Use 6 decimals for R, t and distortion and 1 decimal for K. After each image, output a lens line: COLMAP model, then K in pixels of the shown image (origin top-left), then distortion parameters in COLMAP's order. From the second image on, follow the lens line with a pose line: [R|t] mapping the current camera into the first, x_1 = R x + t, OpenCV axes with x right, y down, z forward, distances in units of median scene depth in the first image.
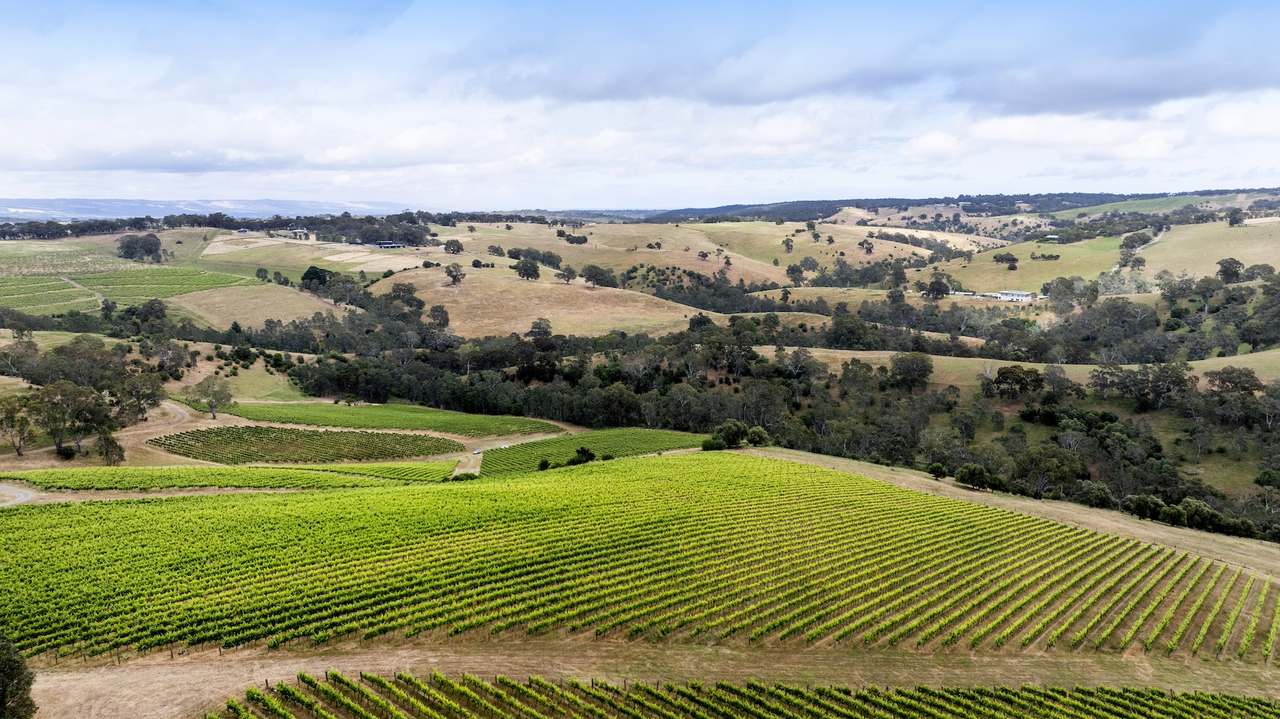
lens RADIAL K [[900.6, 0, 644.6], [0, 900.6, 367.3], [0, 0, 1]] dist [-0.037456, 0.037254]
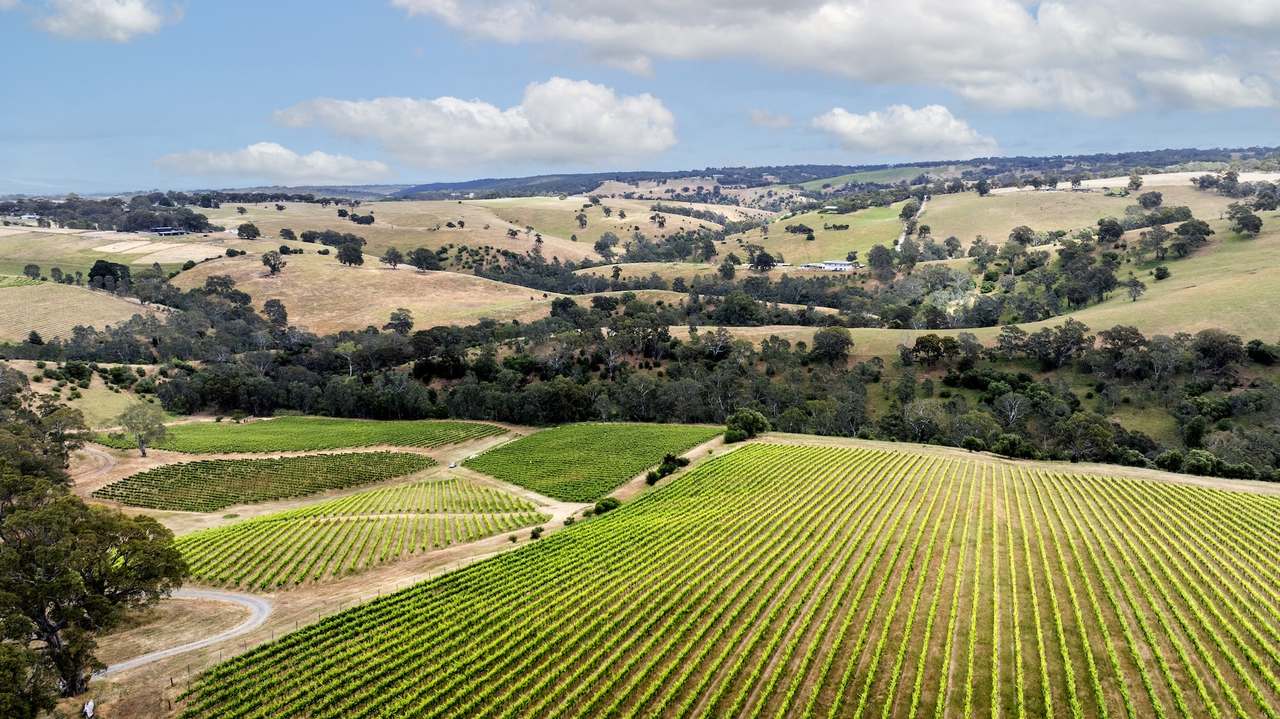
lens RADIAL K [[900.6, 0, 633.1], [0, 900.6, 370.9], [0, 0, 1]] dist [-0.037456, 0.037254]
pose [[0.958754, -0.066906, 0.276252, -0.142189], [0.057773, 0.997484, 0.041074, -0.014664], [-0.278305, -0.023420, 0.960207, 0.048524]]
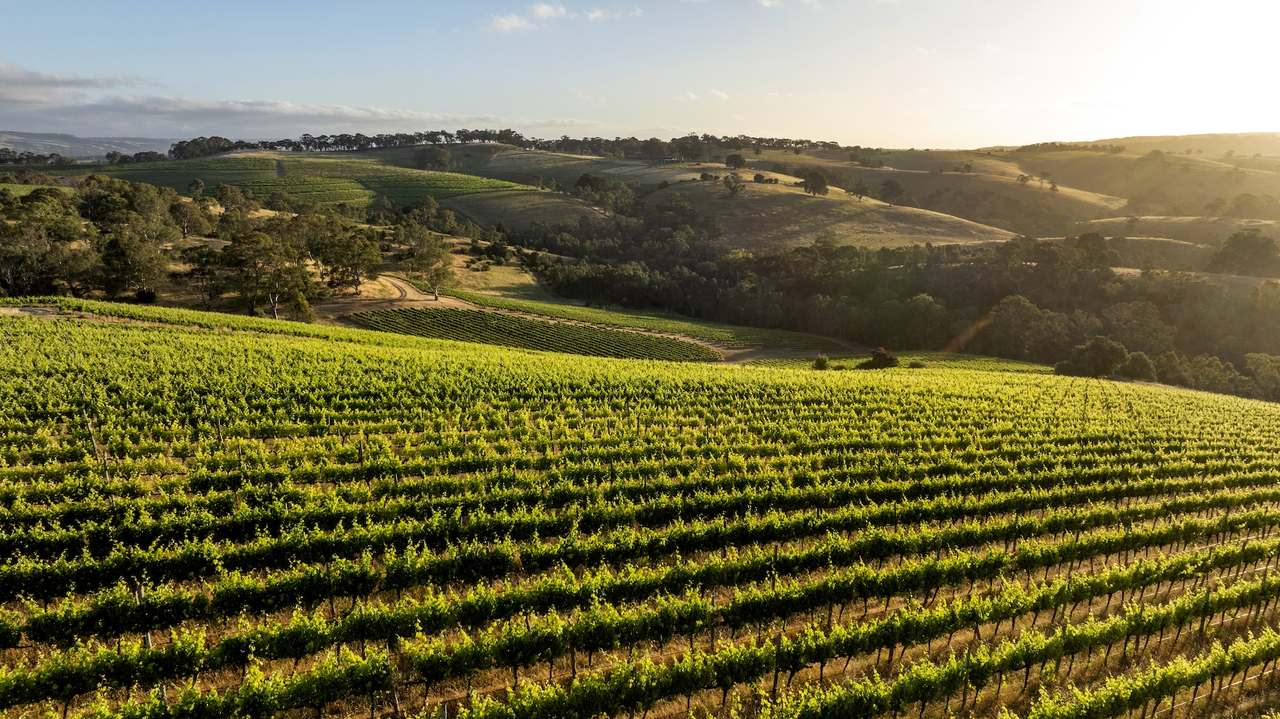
lens RADIAL K [[900.6, 0, 643.7], [0, 900.6, 353.7], [0, 0, 1]] dist [-0.037456, 0.037254]
pose [[0.950610, 0.070189, -0.302349, -0.013818], [-0.057182, 0.997026, 0.051668, 0.027354], [0.305077, -0.031827, 0.951796, 0.123897]]
